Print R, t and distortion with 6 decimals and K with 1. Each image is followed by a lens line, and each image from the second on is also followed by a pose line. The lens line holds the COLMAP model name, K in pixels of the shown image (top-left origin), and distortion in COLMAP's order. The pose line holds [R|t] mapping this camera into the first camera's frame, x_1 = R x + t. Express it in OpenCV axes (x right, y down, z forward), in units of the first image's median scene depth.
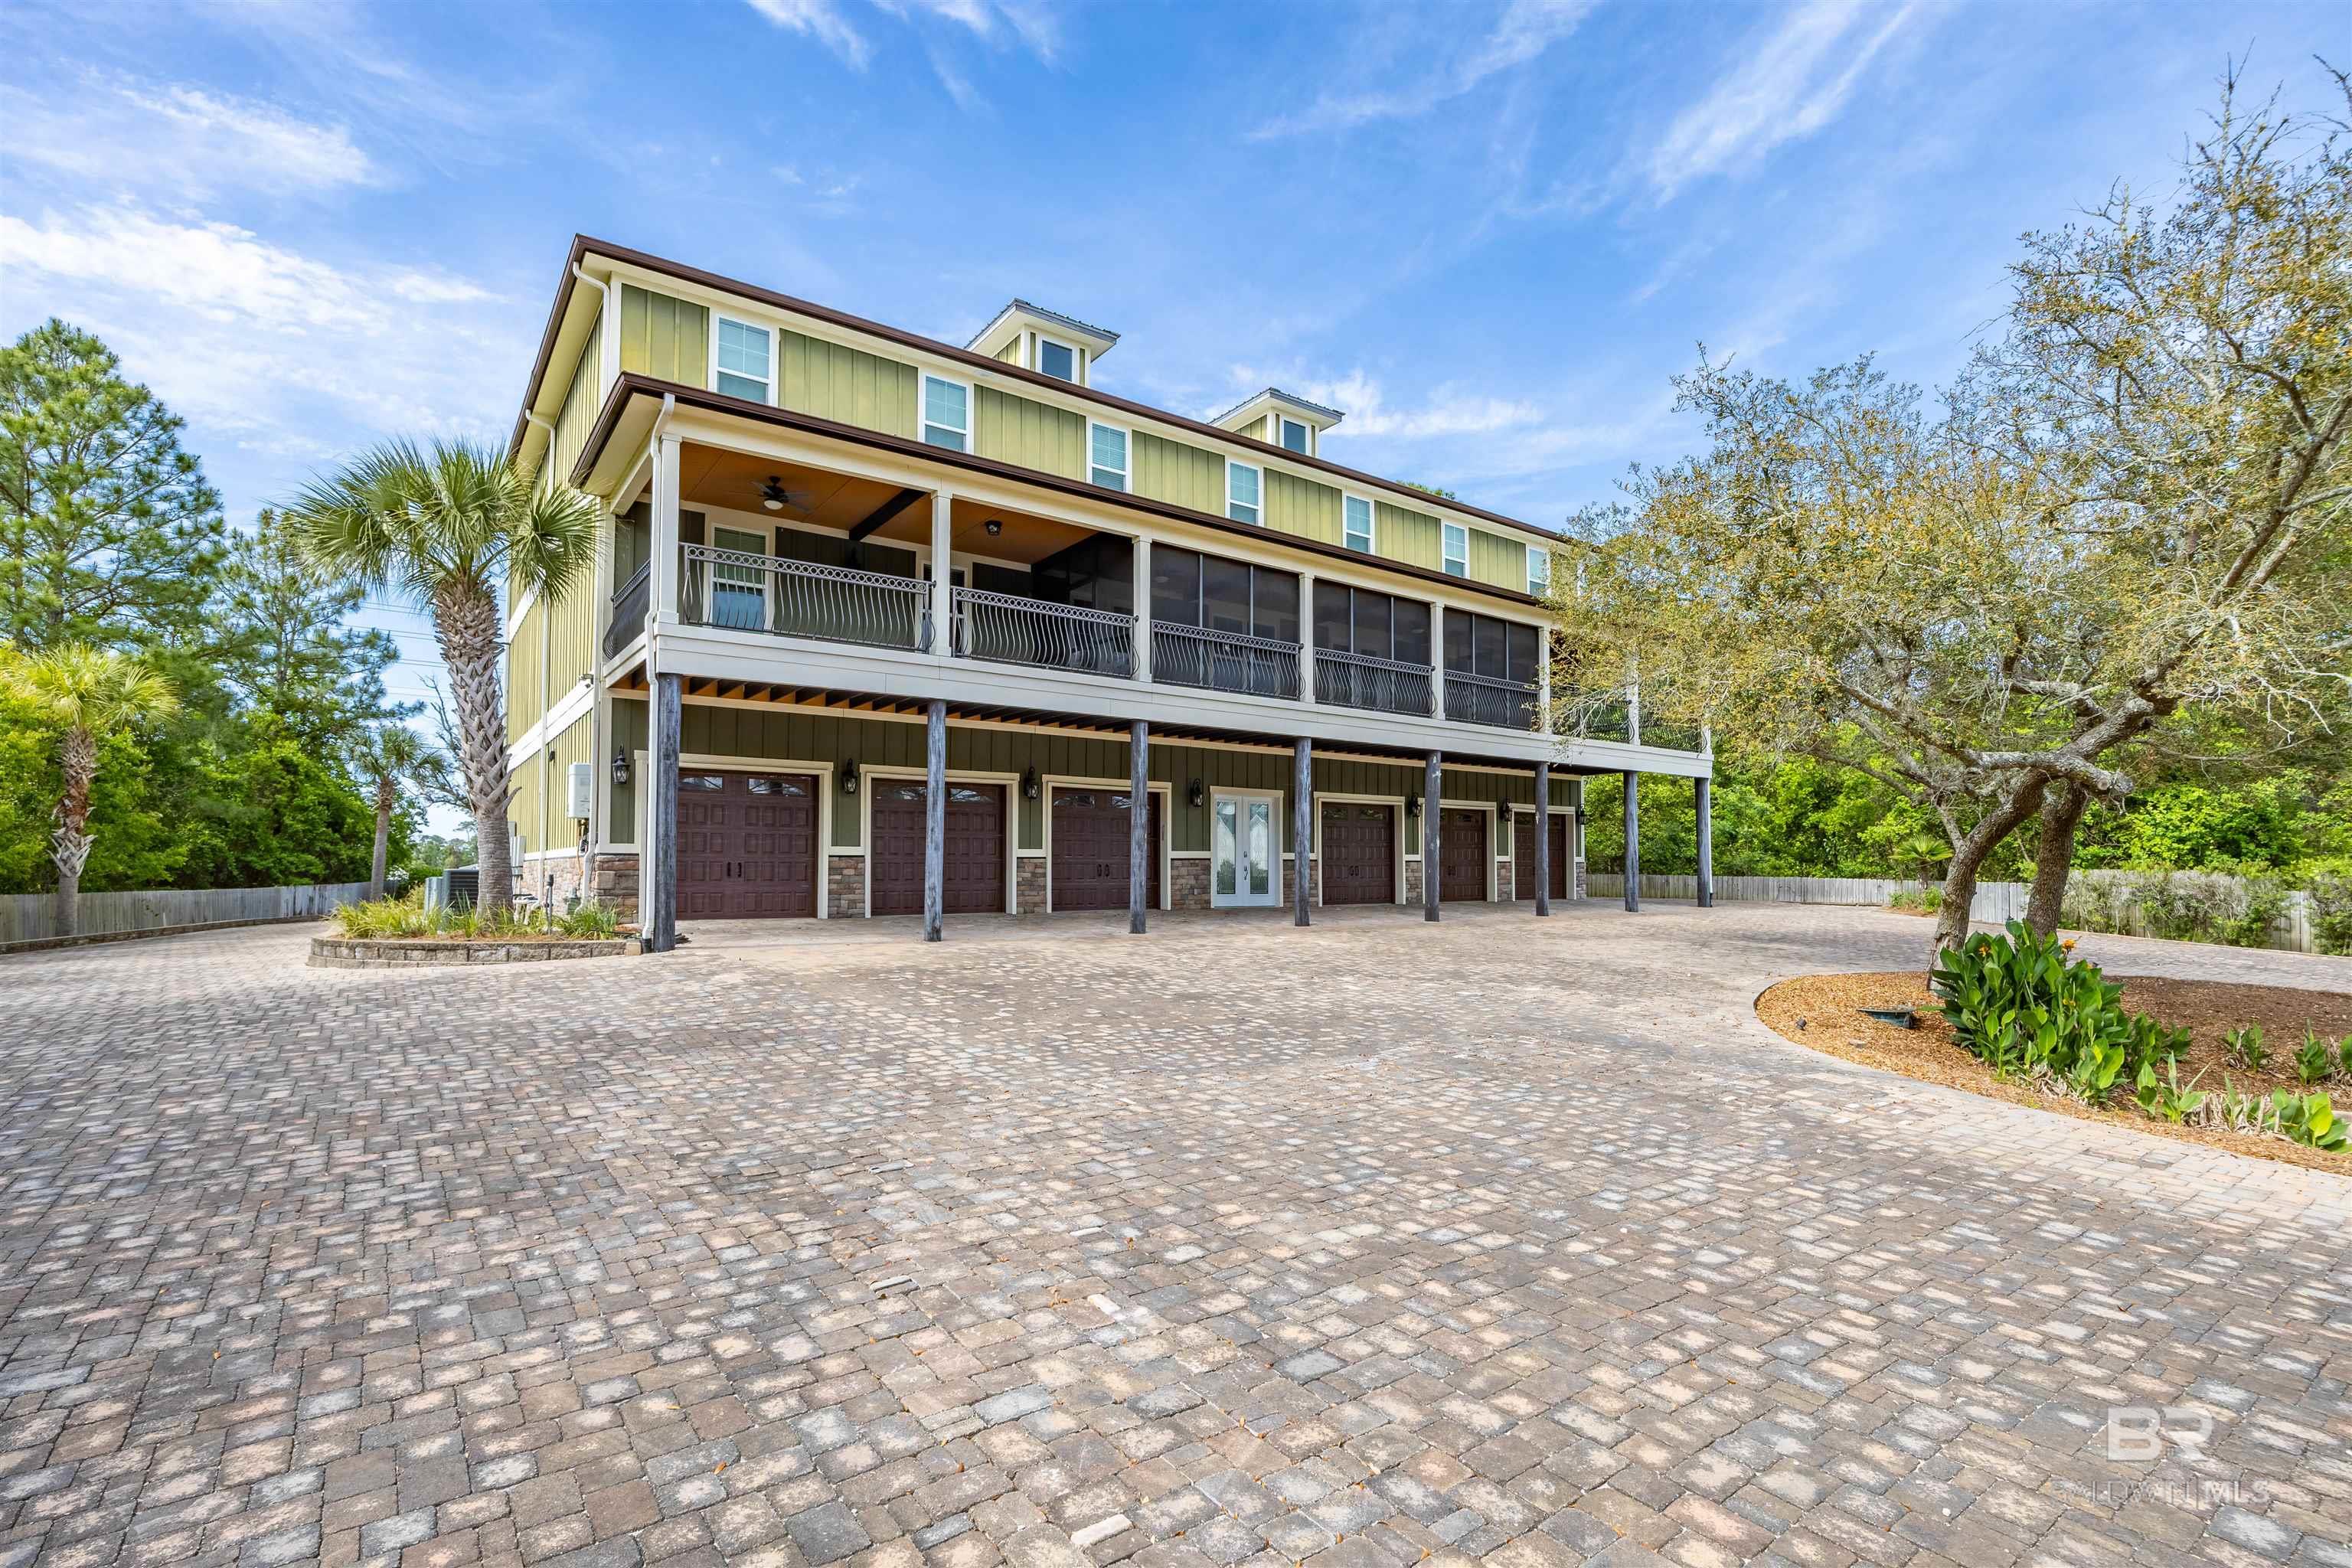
lens RADIAL K [[1079.8, 0, 1179.9], [0, 1079.8, 853.7], [0, 0, 1]] dist [-0.001519, -0.000979]
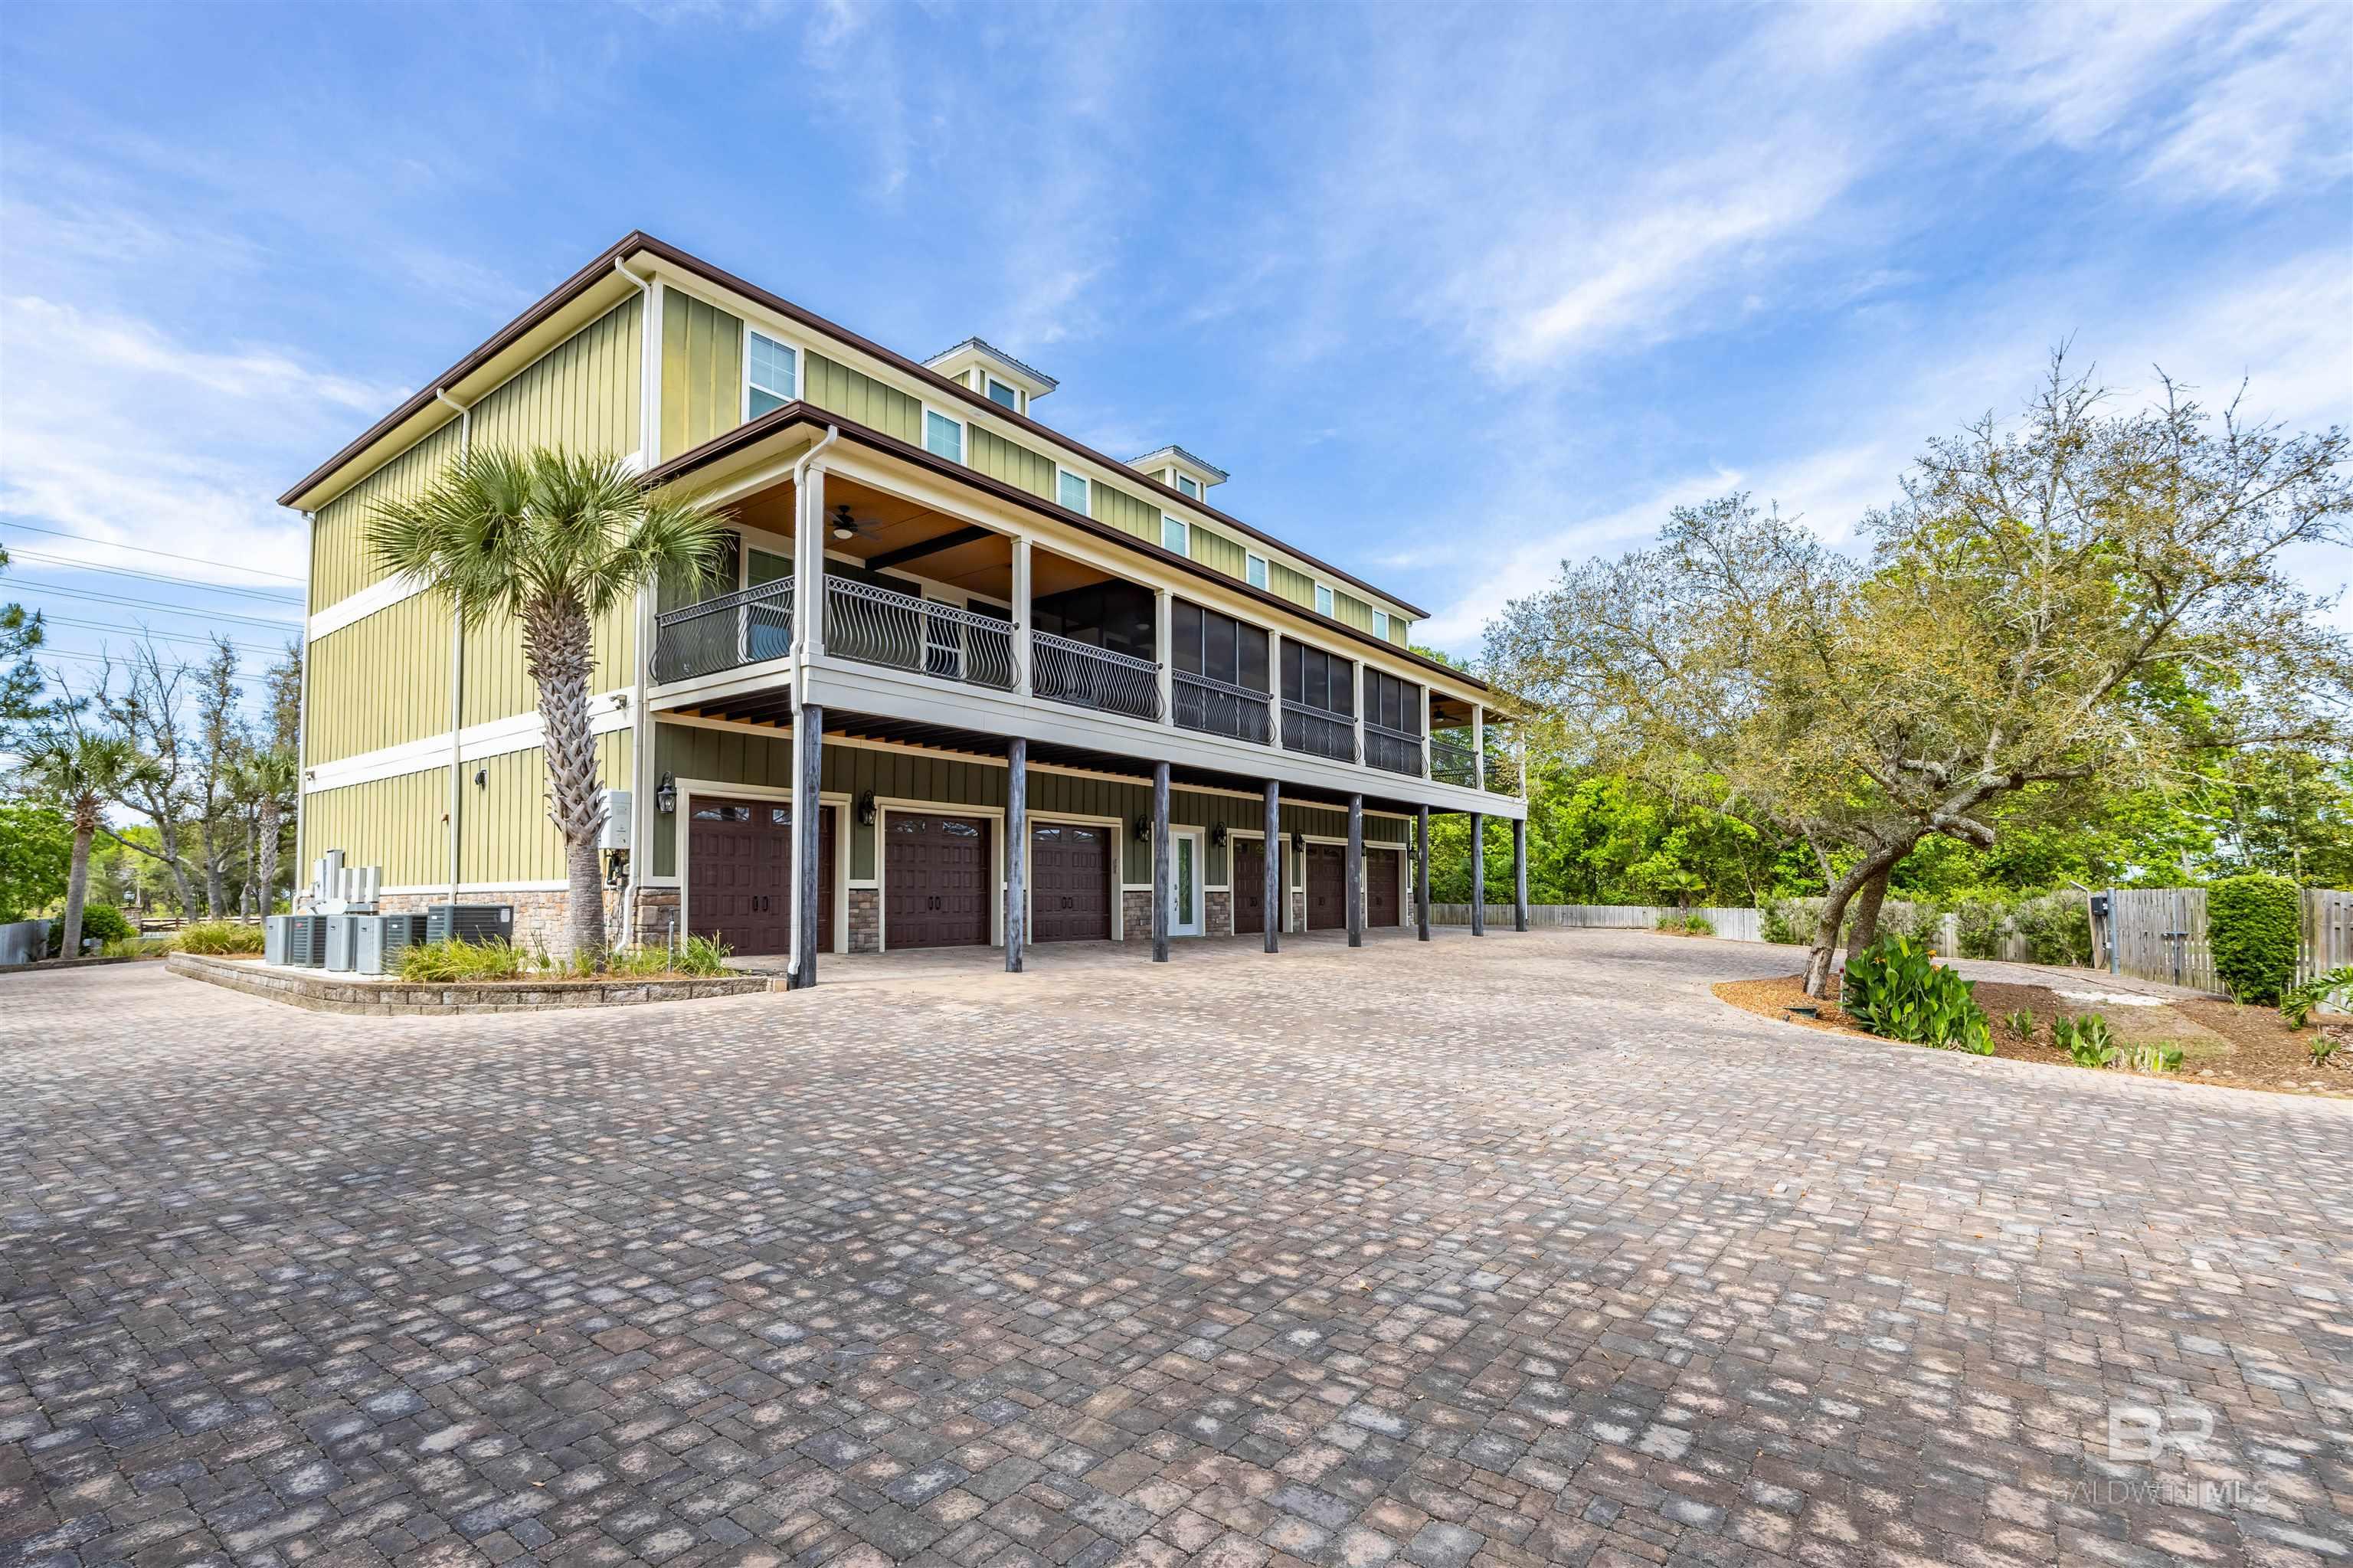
lens RADIAL K [[1080.3, 0, 1212.8], [0, 1080.3, 877.9], [0, 0, 1]] dist [-0.001519, -0.000979]
pose [[0.959424, 0.001334, 0.281963, -0.363818], [0.000319, 0.999983, -0.005816, -0.002930], [-0.281966, 0.005670, 0.959408, -0.046589]]
